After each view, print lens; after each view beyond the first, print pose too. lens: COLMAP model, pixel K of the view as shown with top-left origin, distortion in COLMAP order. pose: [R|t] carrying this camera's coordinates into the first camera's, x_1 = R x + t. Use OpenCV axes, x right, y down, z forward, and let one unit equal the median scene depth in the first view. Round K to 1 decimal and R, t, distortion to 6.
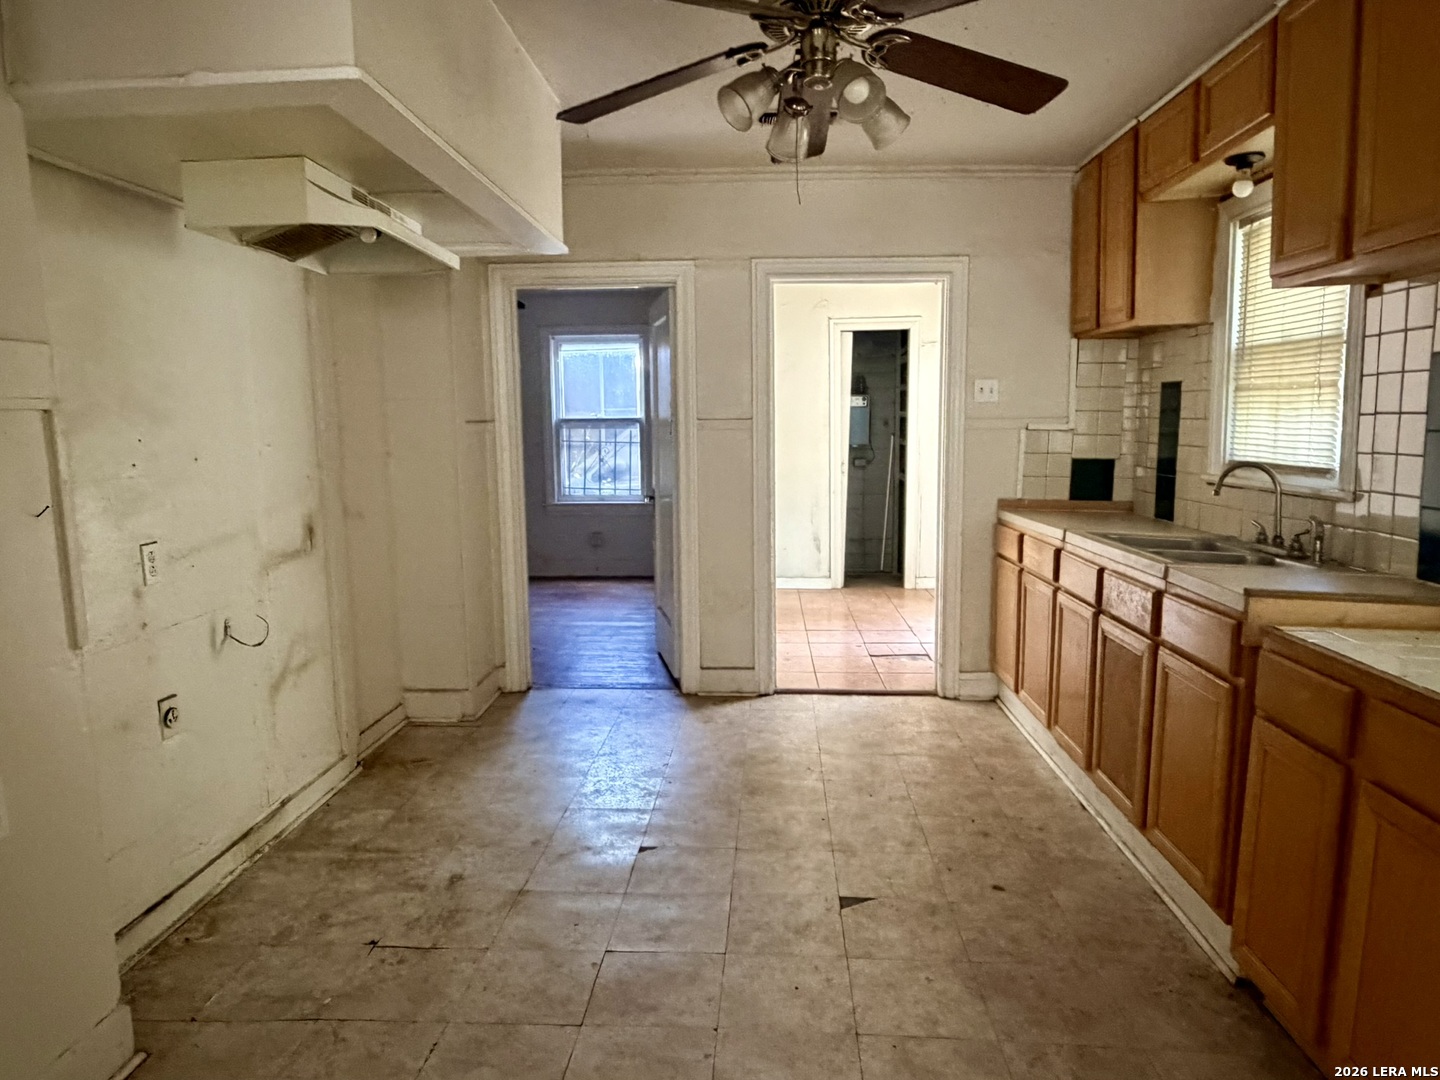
lens RADIAL K [[939.2, 0, 712.7], [0, 939.2, 540.1], [0, 0, 1]] dist [0.002909, 0.003373]
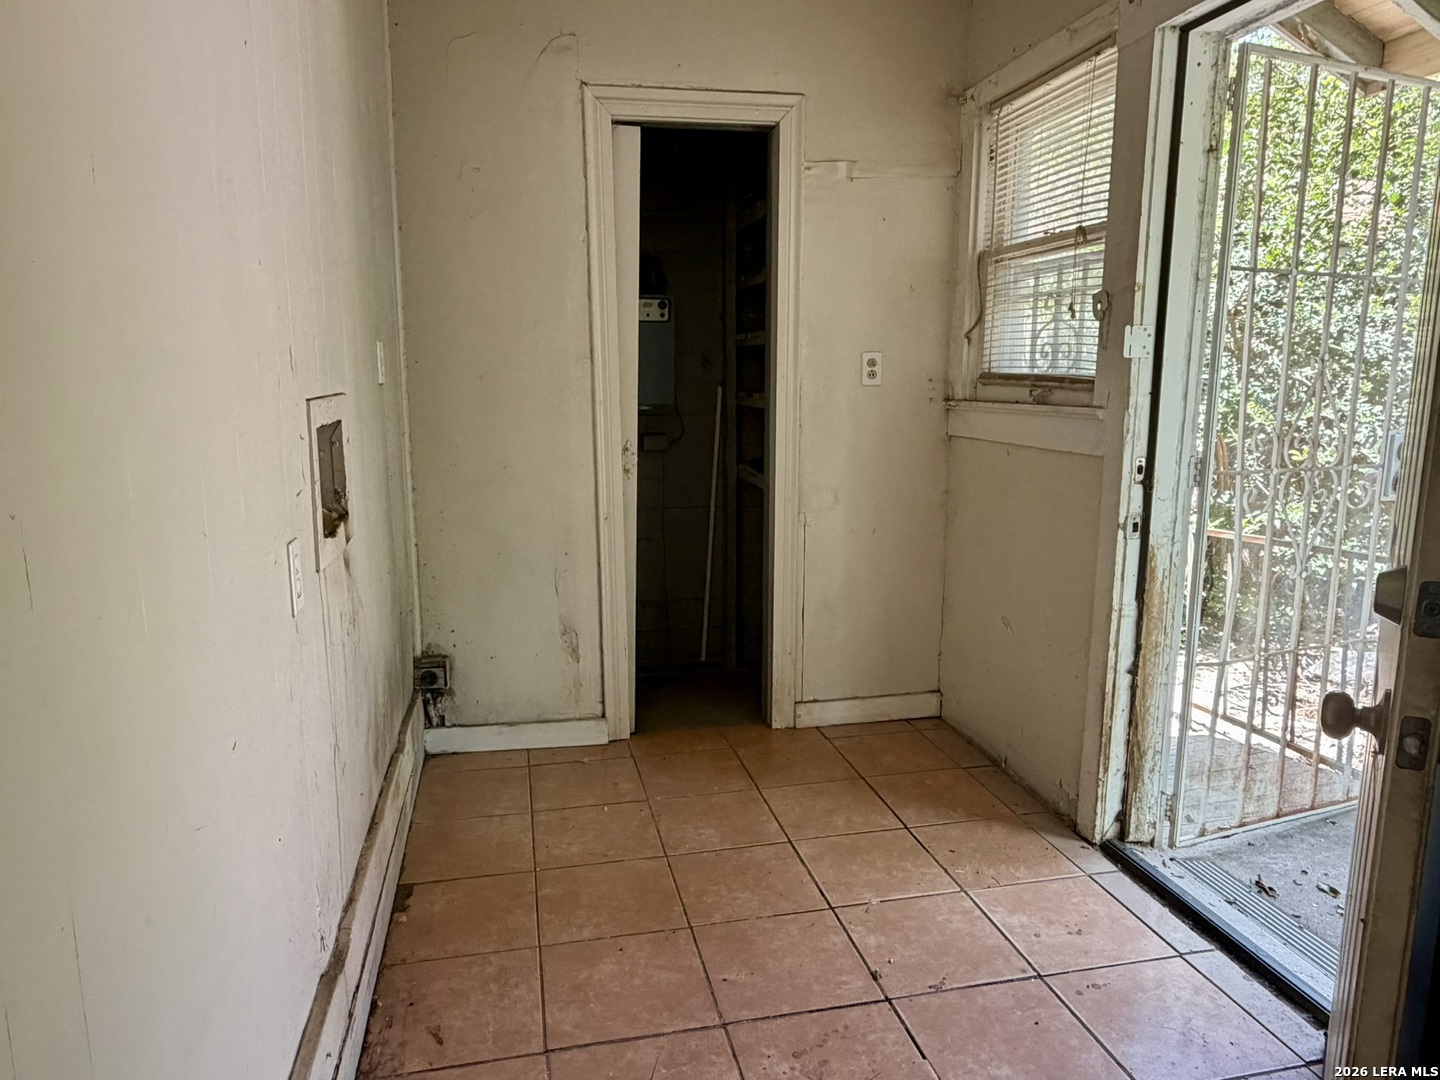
lens RADIAL K [[939.2, 0, 712.7], [0, 939.2, 540.1], [0, 0, 1]] dist [0.002909, 0.003373]
pose [[0.964753, -0.036883, 0.260559, 0.063145], [0.025683, 0.998599, 0.046260, -0.058660], [-0.261900, -0.037938, 0.964349, 0.571831]]
